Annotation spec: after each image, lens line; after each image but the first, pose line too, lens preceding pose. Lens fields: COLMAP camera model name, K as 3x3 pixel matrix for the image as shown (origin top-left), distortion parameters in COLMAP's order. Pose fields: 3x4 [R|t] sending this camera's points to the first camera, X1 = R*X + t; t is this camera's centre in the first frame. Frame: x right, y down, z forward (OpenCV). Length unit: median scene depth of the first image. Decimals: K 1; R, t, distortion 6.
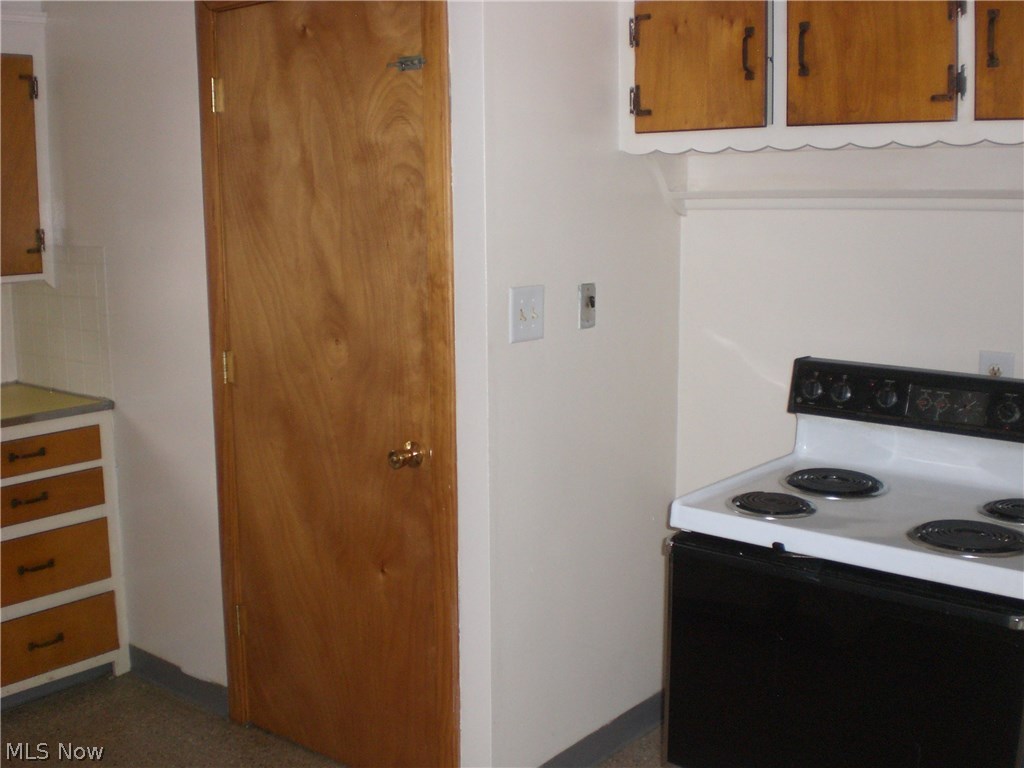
lens RADIAL K [[1145.7, 0, 508.5], [0, 1145.7, 391.1], [0, 0, 1]] dist [-0.147723, 0.000000]
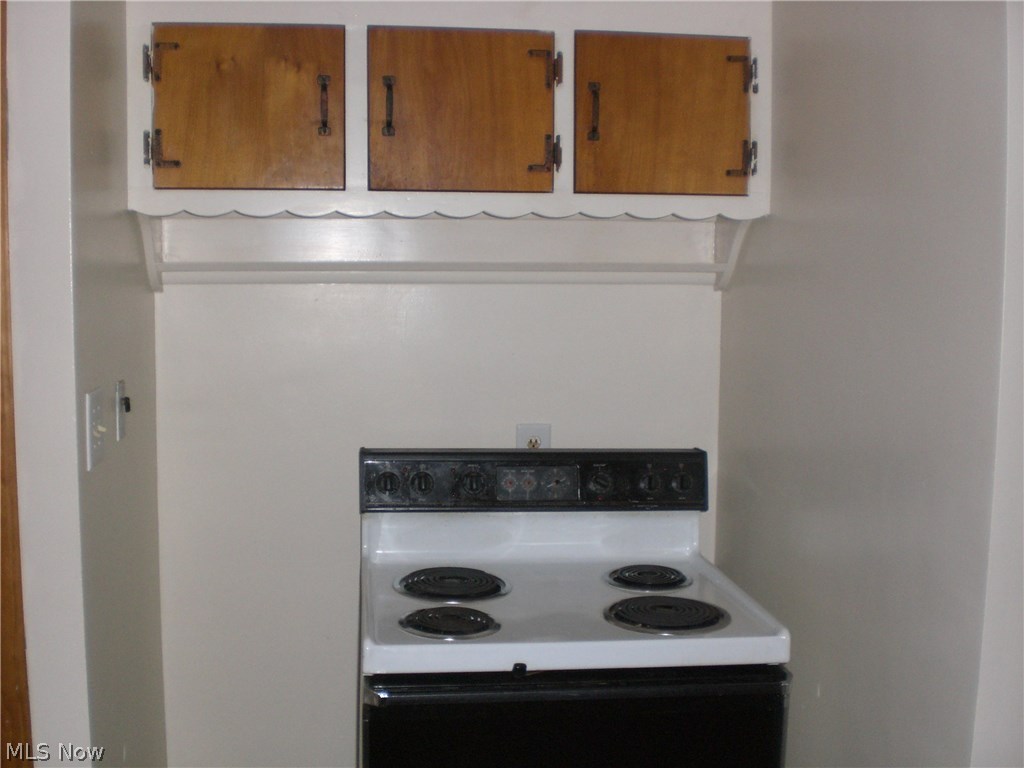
lens RADIAL K [[1145.7, 0, 510.7], [0, 1145.7, 374.7], [0, 0, 1]] dist [-0.147723, 0.000000]
pose [[0.675477, -0.052058, 0.735541, -0.362750], [0.106729, 0.993903, -0.027669, -0.058629], [-0.729616, 0.097194, 0.676915, 0.352140]]
